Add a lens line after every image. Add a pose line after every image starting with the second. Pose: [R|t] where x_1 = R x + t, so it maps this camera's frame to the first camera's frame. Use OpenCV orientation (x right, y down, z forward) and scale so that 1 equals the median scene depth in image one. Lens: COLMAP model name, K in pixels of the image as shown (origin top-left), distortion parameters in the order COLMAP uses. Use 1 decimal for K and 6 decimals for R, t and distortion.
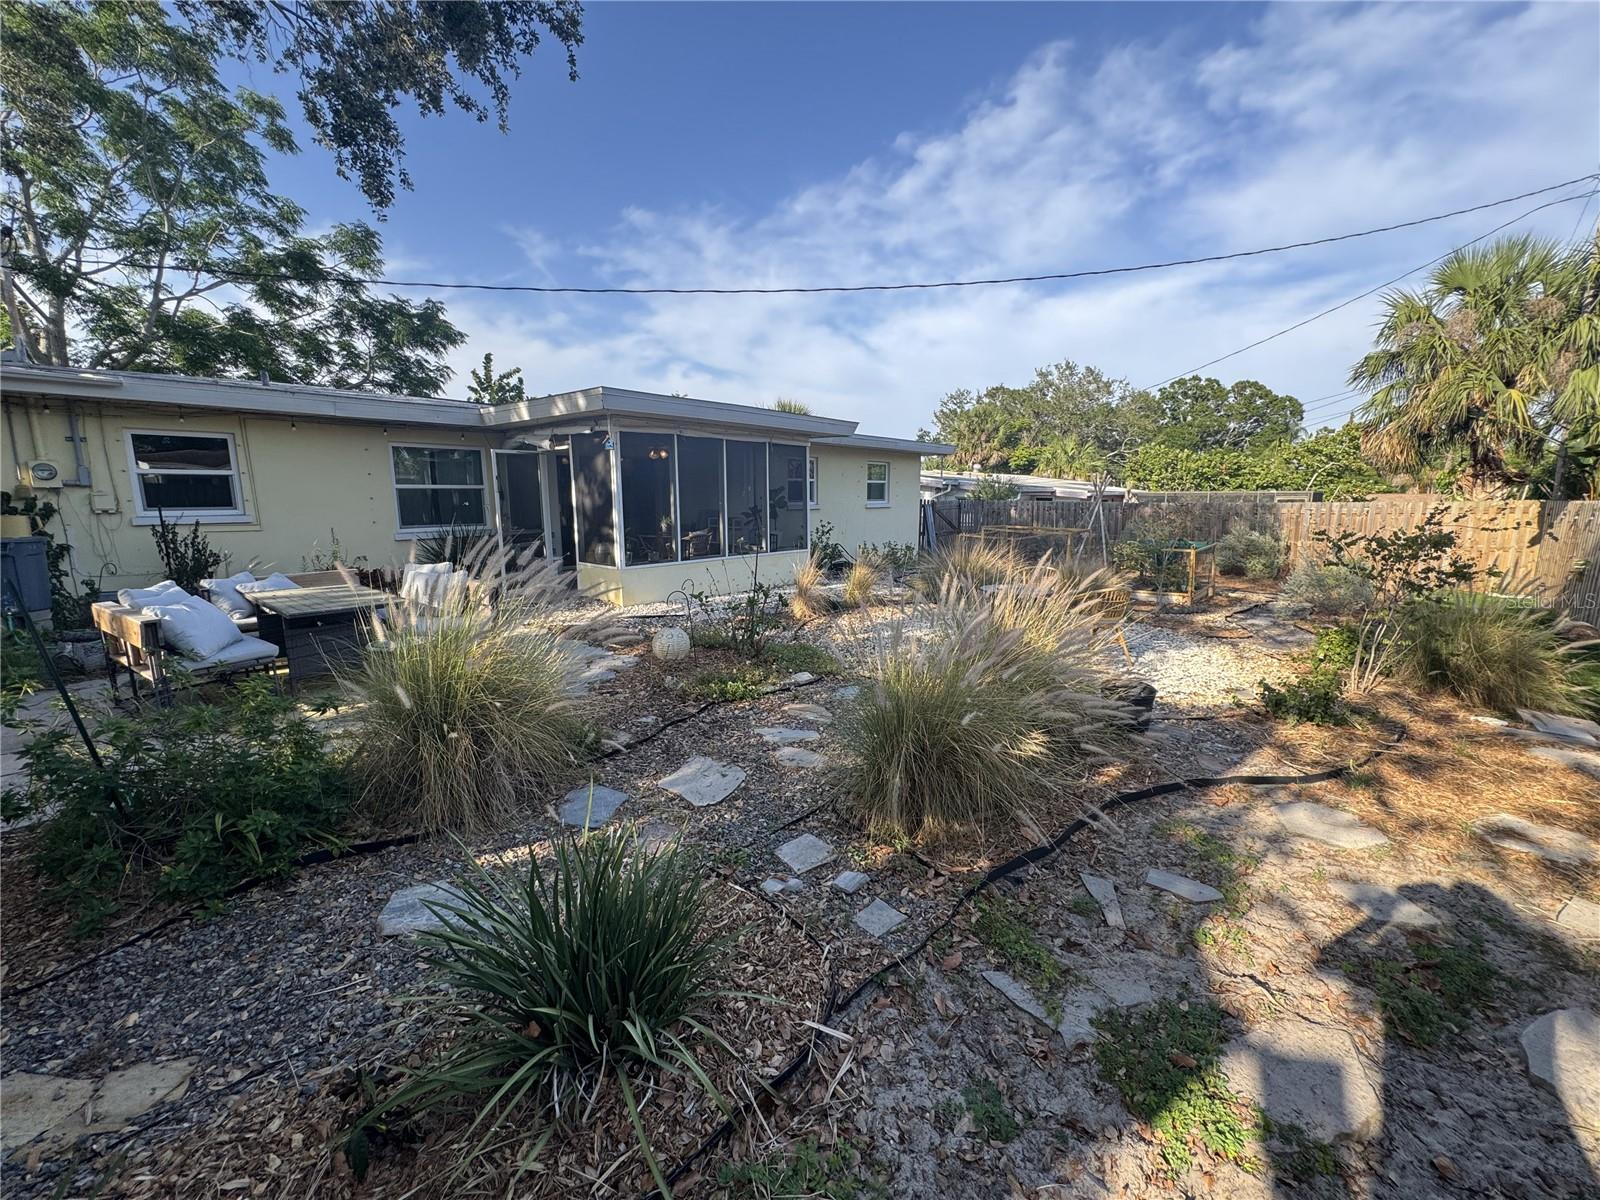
lens RADIAL K [[631.9, 0, 806.3], [0, 631.9, 597.2], [0, 0, 1]] dist [-0.001941, -0.000166]
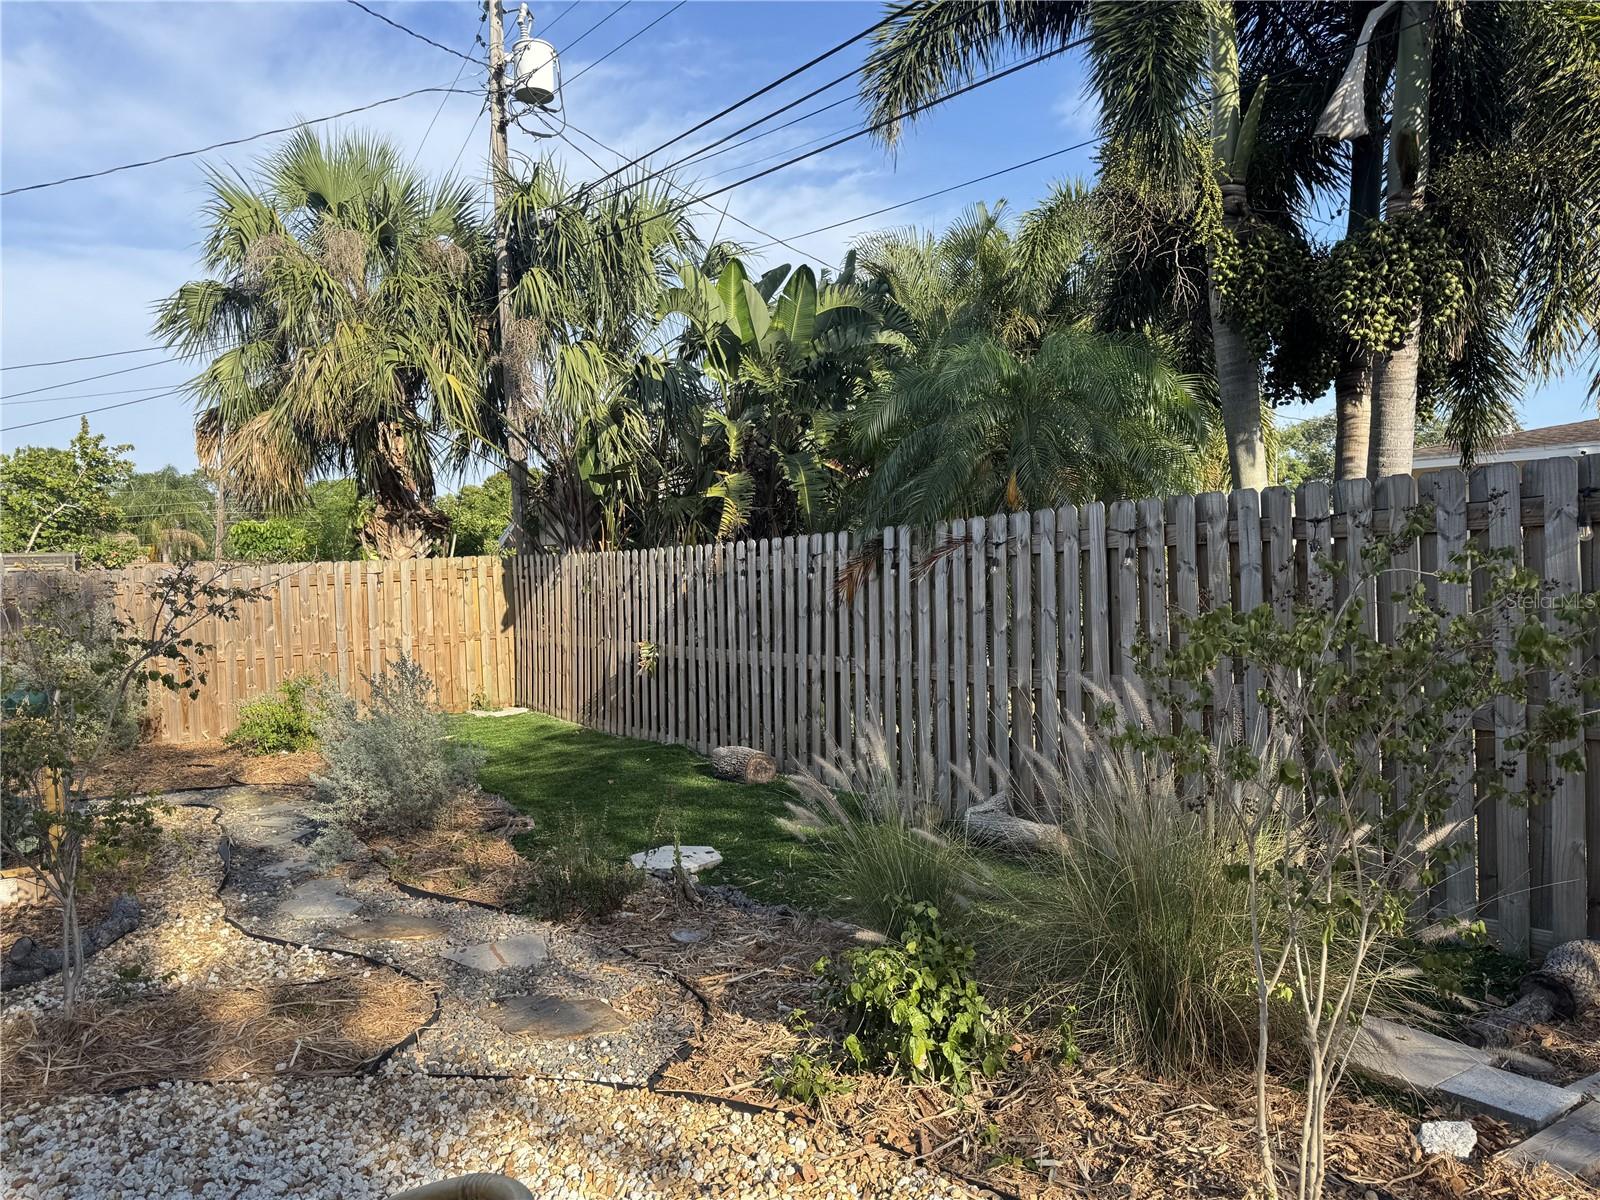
lens RADIAL K [[1134.6, 0, 787.1], [0, 1134.6, 602.2], [0, 0, 1]] dist [0.056013, -0.044039]
pose [[0.282723, -0.045167, 0.958138, 0.056008], [0.174393, 0.984663, -0.005042, -0.018574], [-0.943215, 0.168518, 0.286264, 0.145133]]
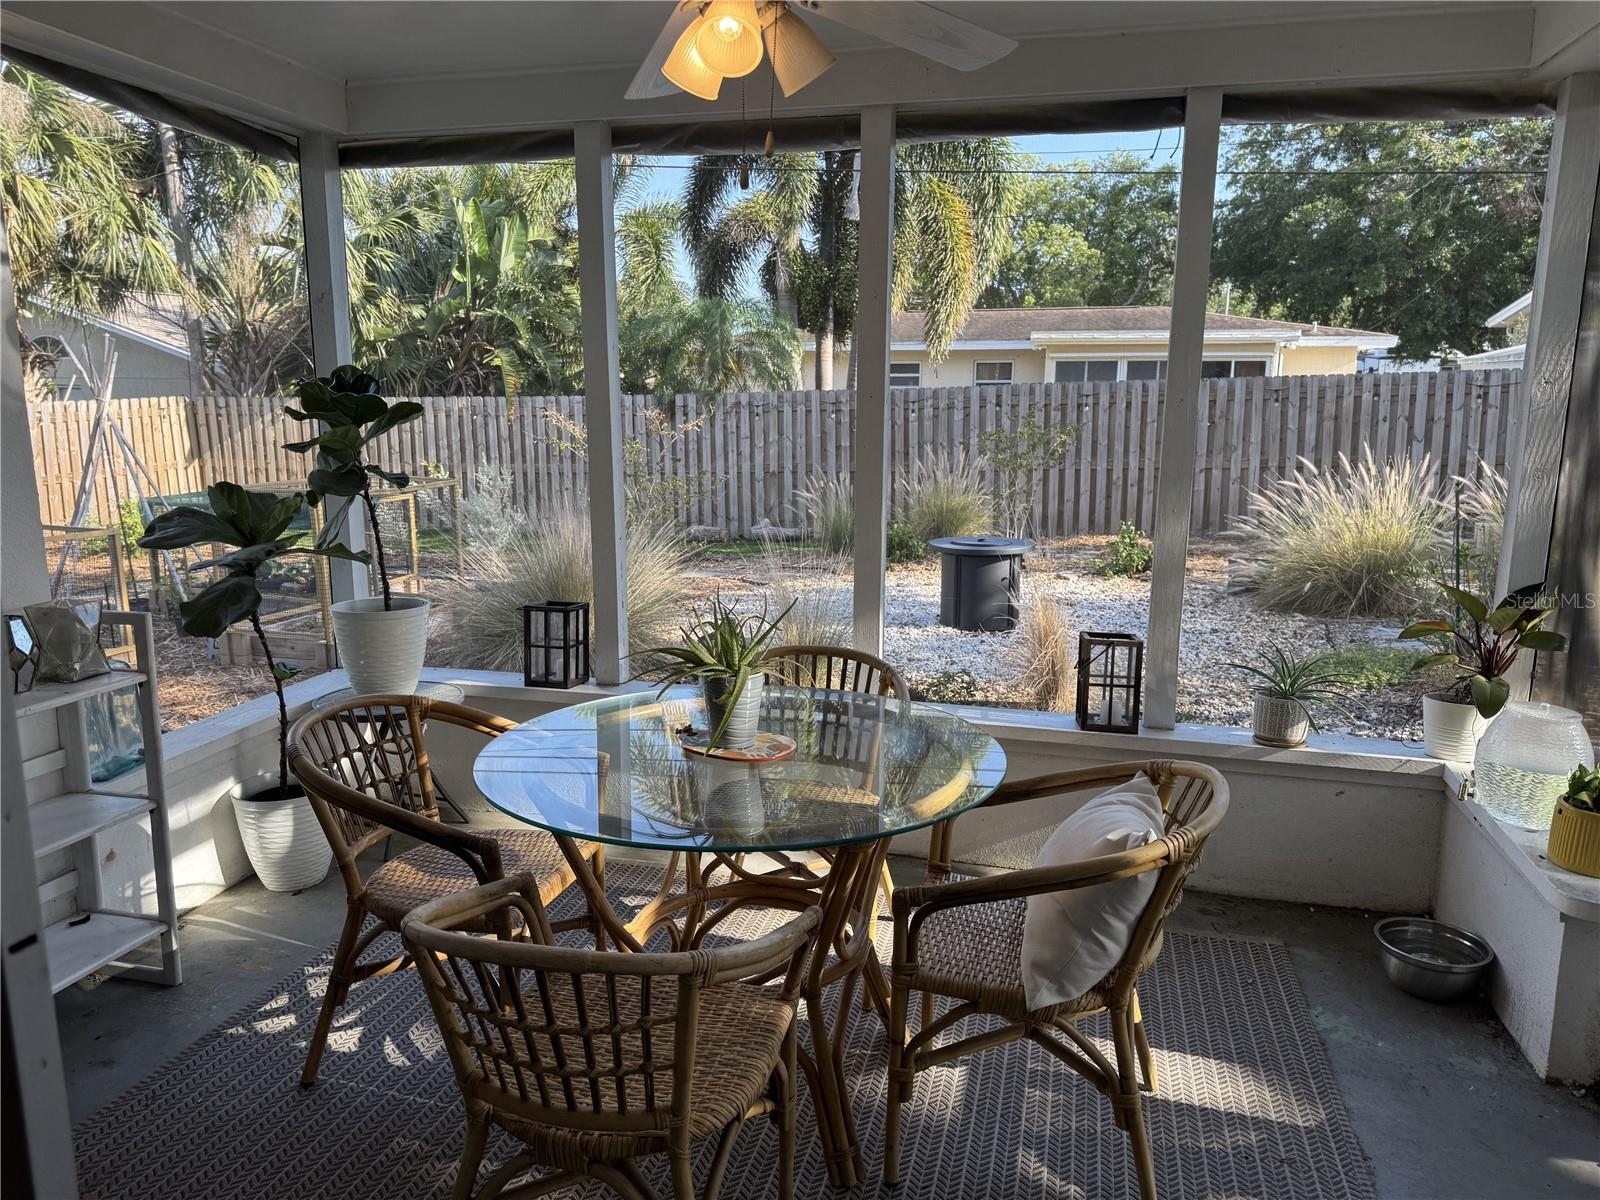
lens RADIAL K [[1134.6, 0, 787.1], [0, 1134.6, 602.2], [0, 0, 1]] dist [0.056013, -0.044039]
pose [[-0.421691, -0.166285, 0.891362, -0.134698], [0.142545, 0.958660, 0.246276, -0.054492], [-0.895465, 0.230911, -0.380555, 0.328052]]
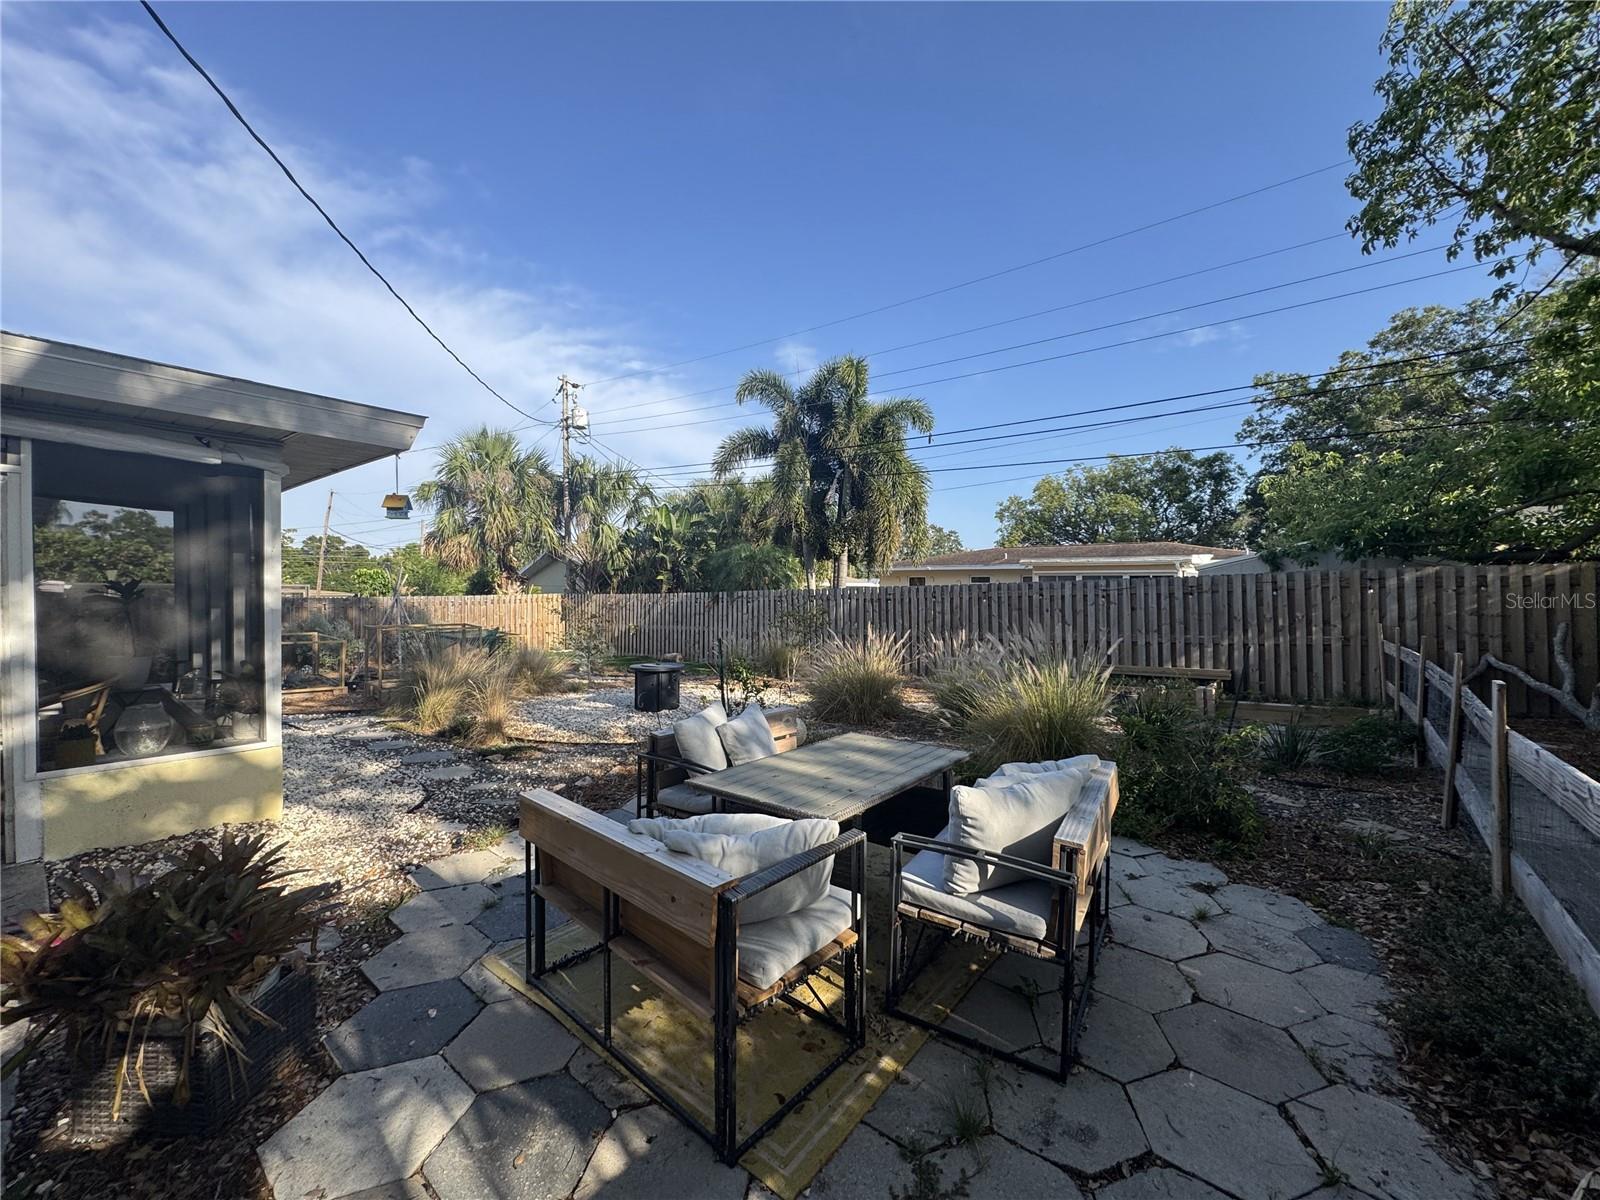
lens RADIAL K [[634.6, 0, 798.0], [0, 634.6, 598.8], [0, 0, 1]] dist [-0.000170, -0.007615]
pose [[-0.011395, -0.010191, 0.999883, -0.193754], [0.151835, 0.988335, 0.011803, -0.022447], [-0.988340, 0.151952, -0.009714, 0.135822]]
